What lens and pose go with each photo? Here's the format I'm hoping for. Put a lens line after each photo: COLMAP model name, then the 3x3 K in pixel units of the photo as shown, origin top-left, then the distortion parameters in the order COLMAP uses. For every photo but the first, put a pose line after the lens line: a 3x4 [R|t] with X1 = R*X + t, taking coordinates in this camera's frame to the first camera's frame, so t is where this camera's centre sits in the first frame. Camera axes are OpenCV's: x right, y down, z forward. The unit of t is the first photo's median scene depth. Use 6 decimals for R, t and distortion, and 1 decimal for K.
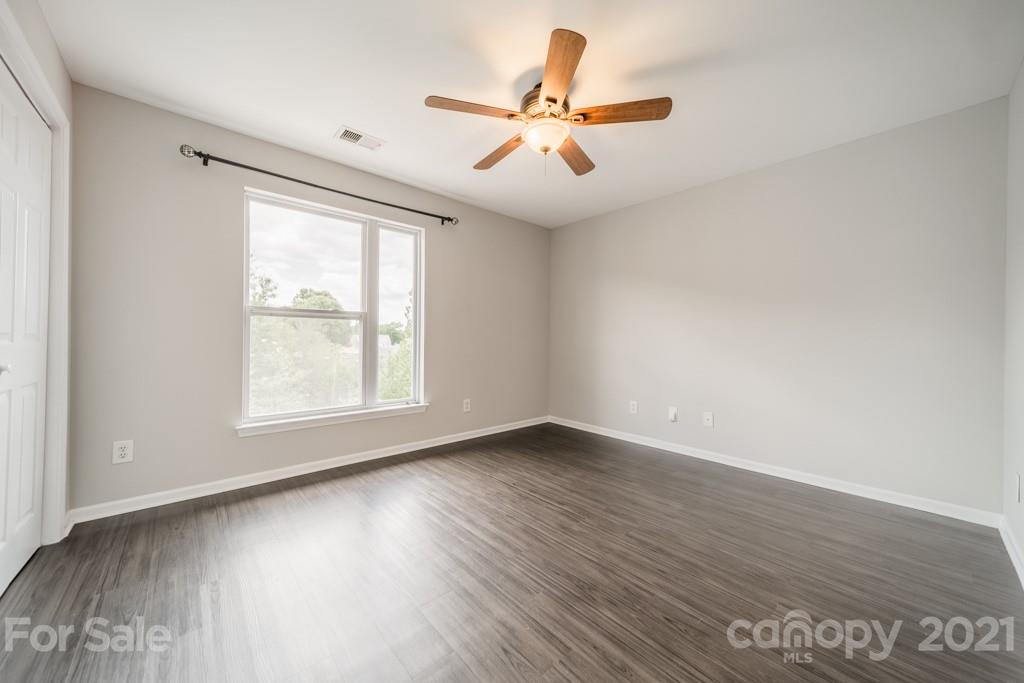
lens RADIAL K [[372.2, 0, 516.8], [0, 372.2, 336.7], [0, 0, 1]] dist [0.001390, 0.000039]
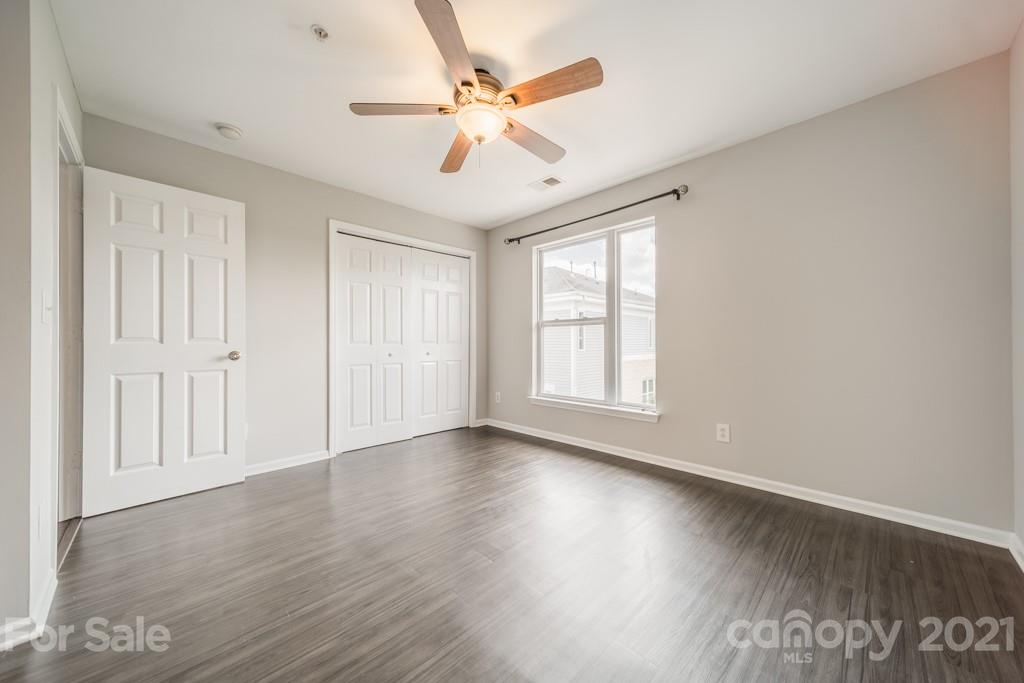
lens RADIAL K [[364.5, 0, 512.0], [0, 364.5, 341.5], [0, 0, 1]] dist [0.007563, -0.000037]
pose [[0.036901, -0.014268, -0.999217, 0.839820], [0.012304, 0.999829, -0.013822, 0.022527], [0.999243, -0.011784, 0.037070, 0.871034]]
